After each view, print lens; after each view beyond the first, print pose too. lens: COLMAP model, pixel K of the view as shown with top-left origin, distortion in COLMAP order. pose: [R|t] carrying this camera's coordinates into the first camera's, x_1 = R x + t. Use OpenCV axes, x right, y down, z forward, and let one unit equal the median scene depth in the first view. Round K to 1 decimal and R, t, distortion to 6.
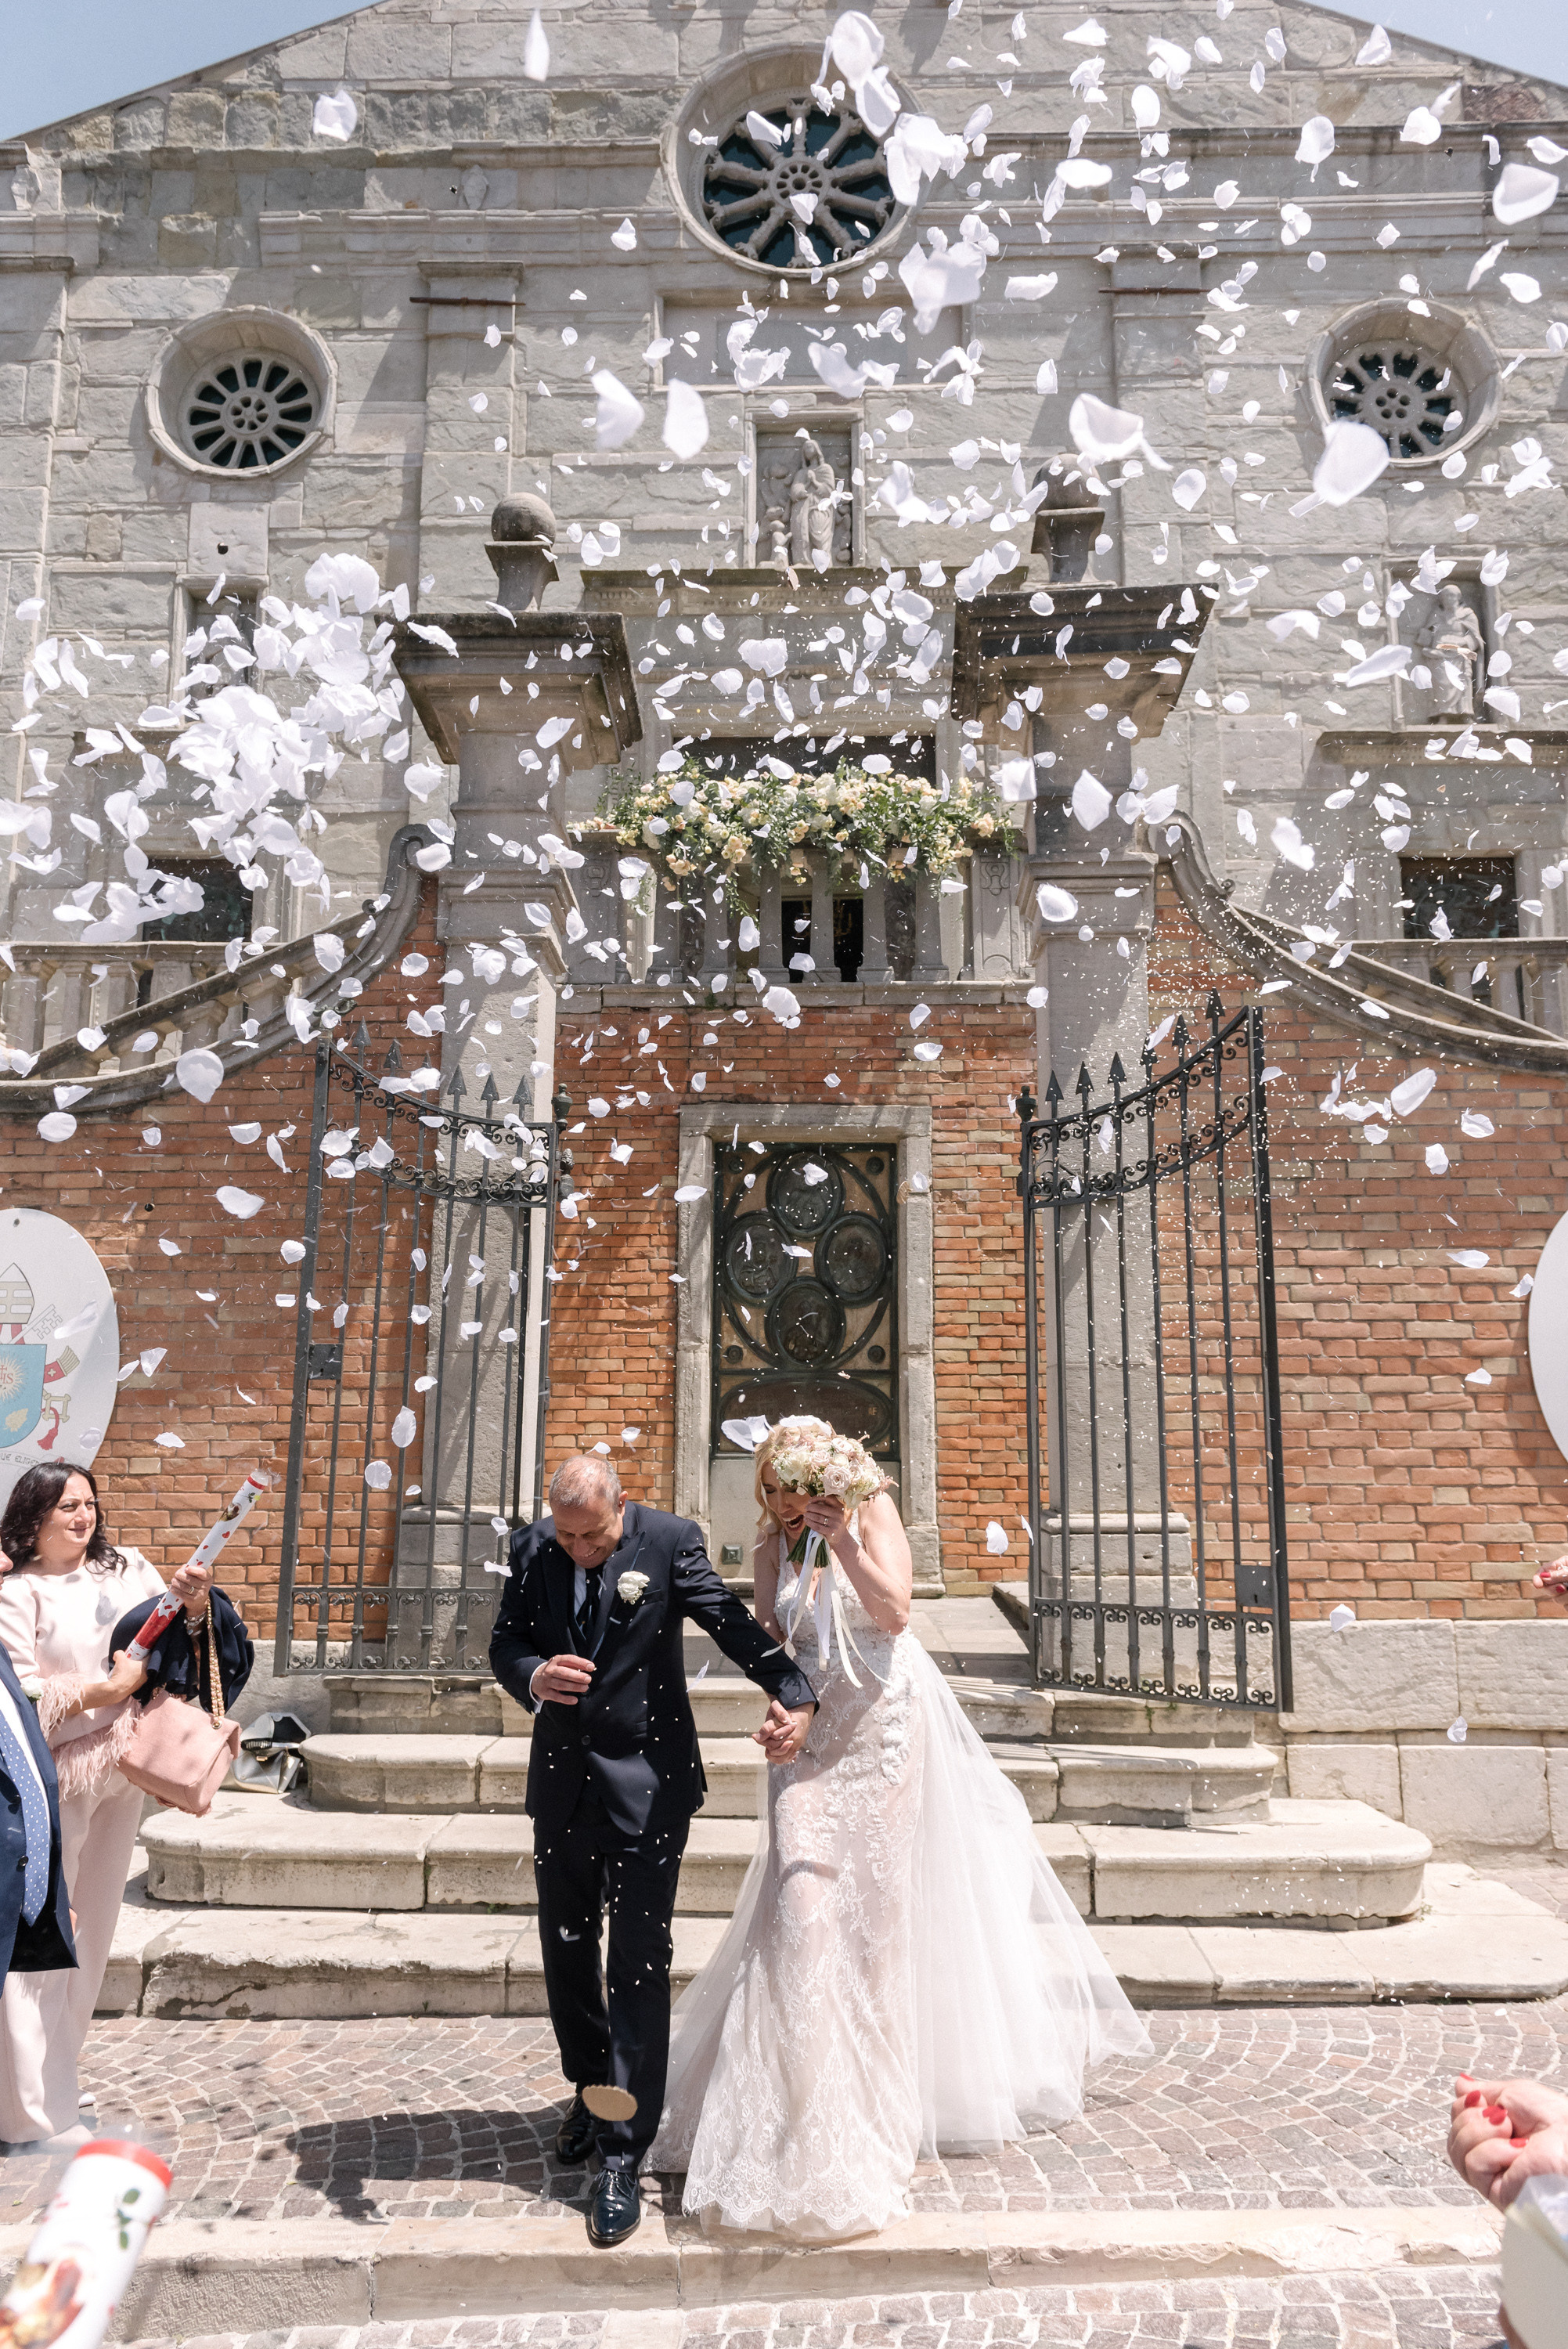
lens RADIAL K [[1565.9, 0, 784.0], [0, 1565.9, 1174.5], [0, 0, 1]] dist [-0.001722, -0.002602]
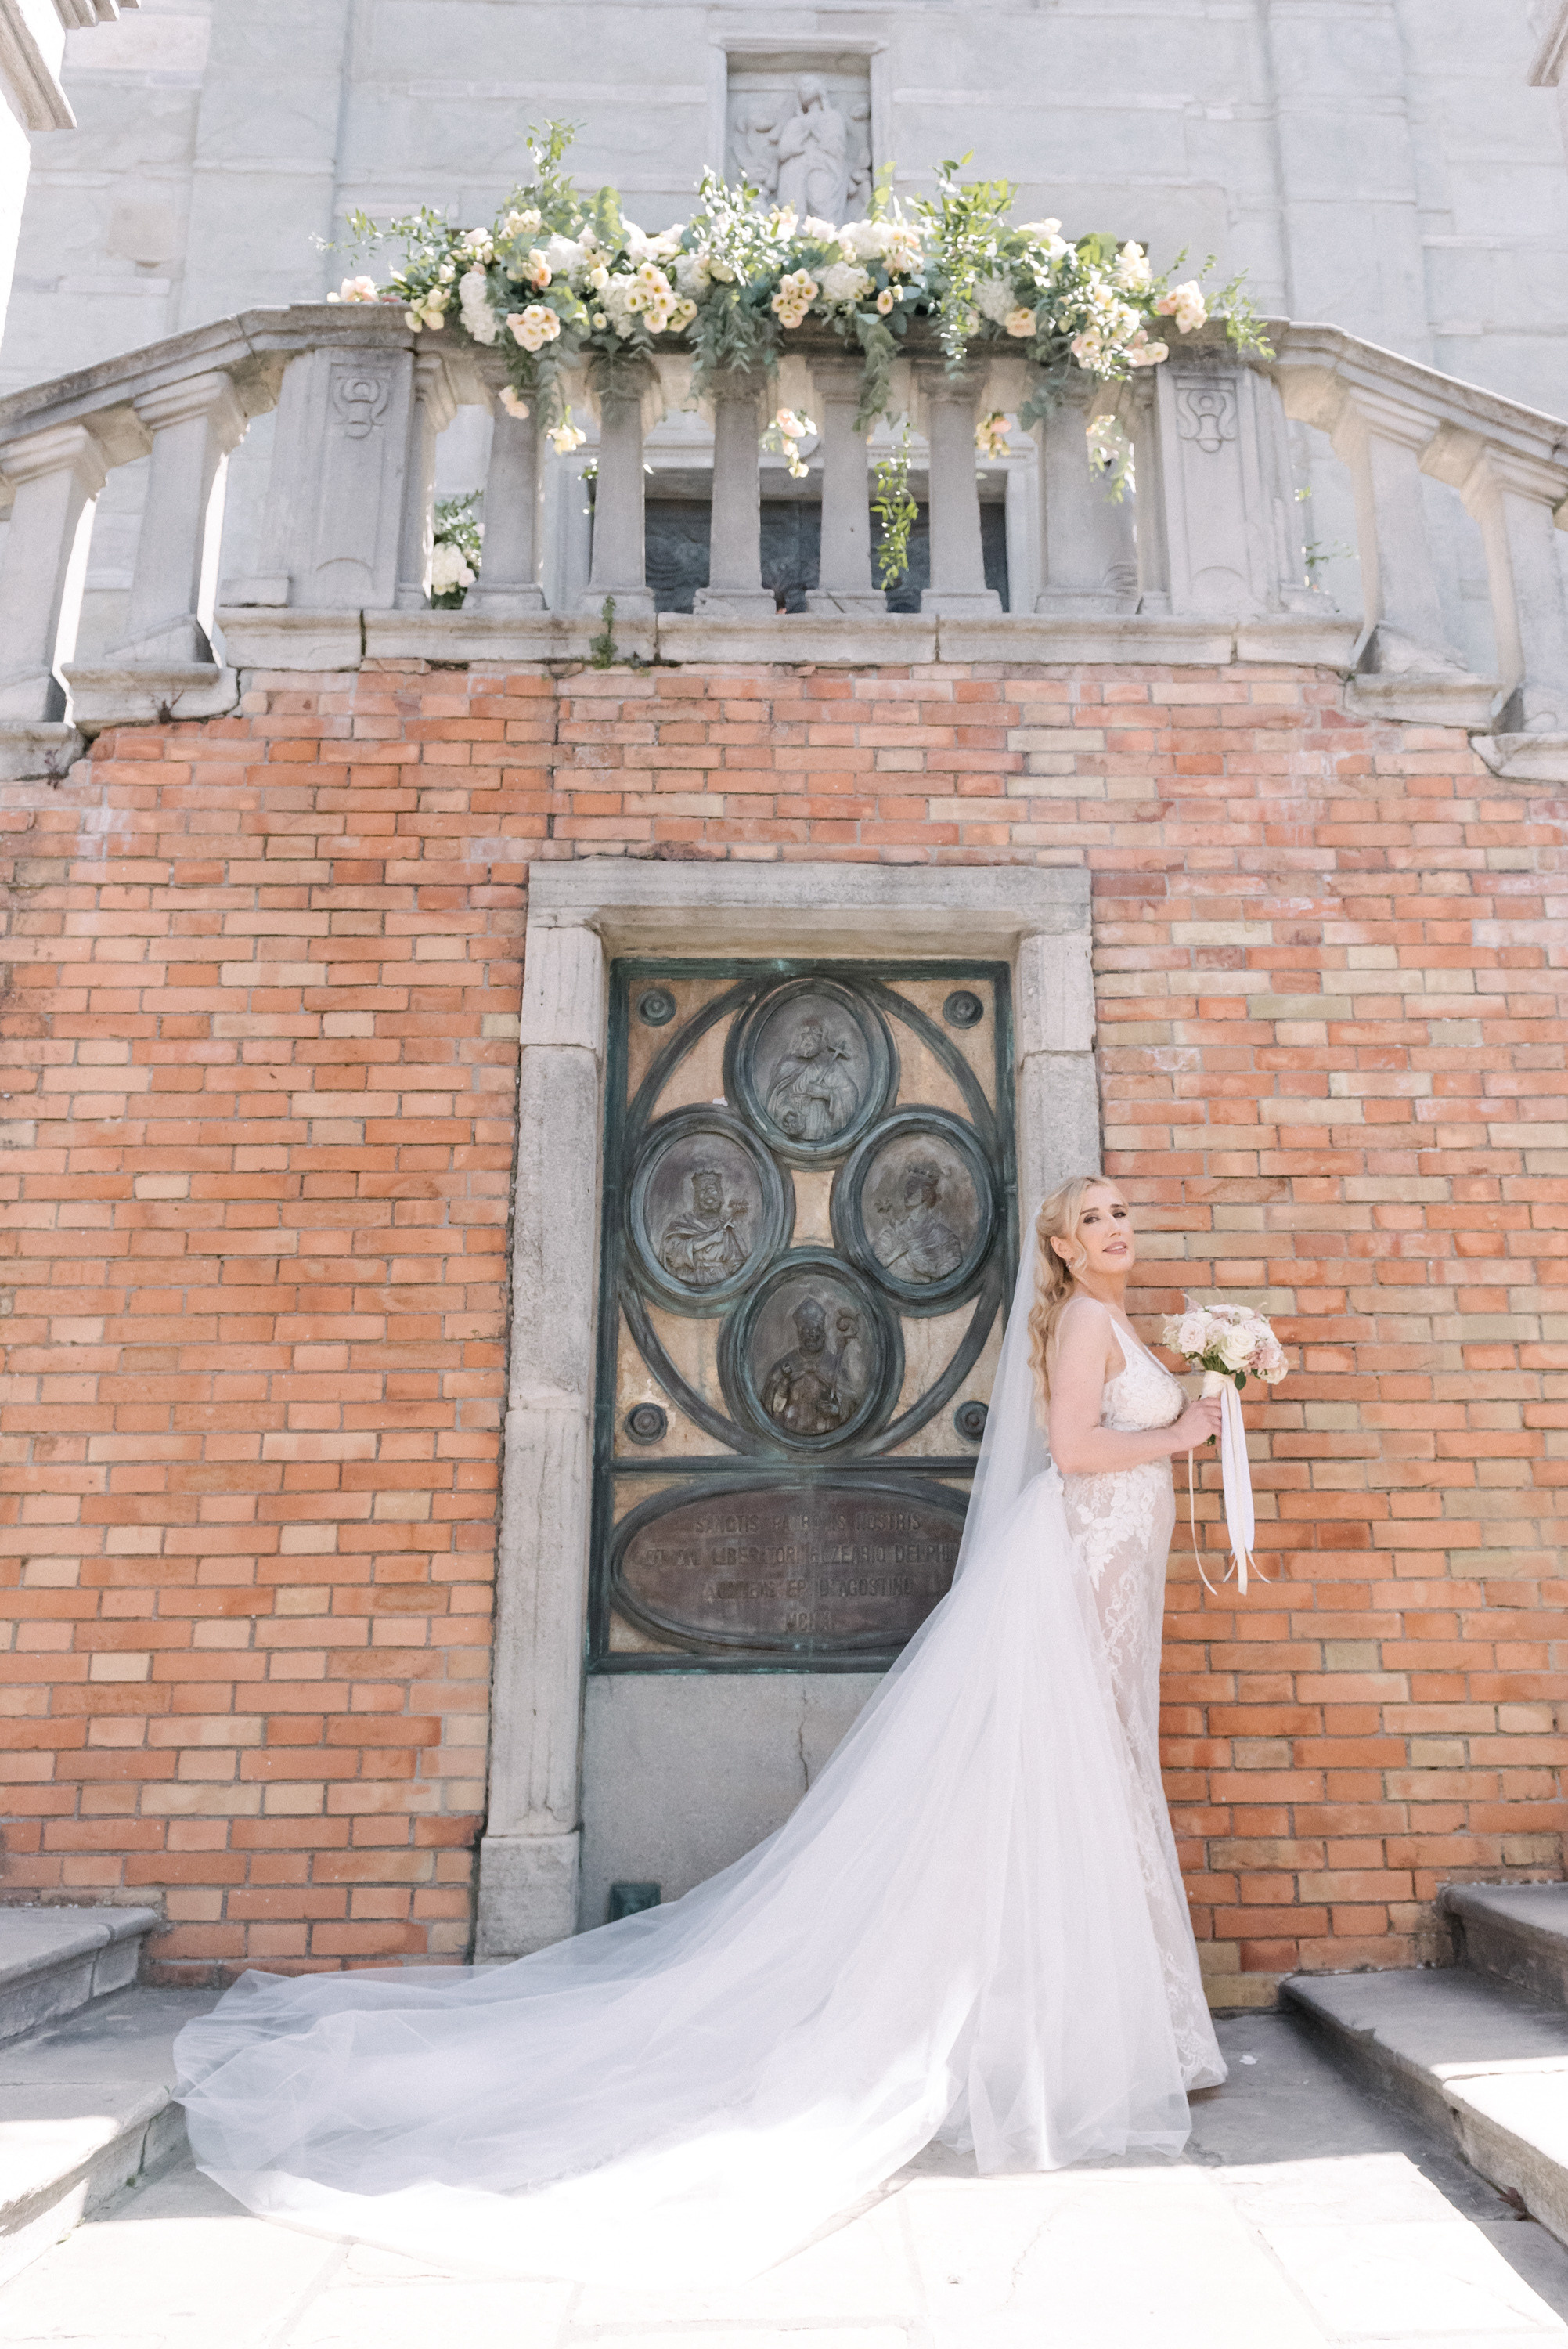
lens RADIAL K [[1639.7, 0, 869.1], [0, 1639.7, 1175.8], [0, 0, 1]] dist [-0.001605, -0.000784]
pose [[0.998058, 0.002944, 0.062219, 0.001100], [0.003525, 0.994612, -0.103605, 0.093945], [-0.062189, 0.103623, 0.992671, 0.539544]]
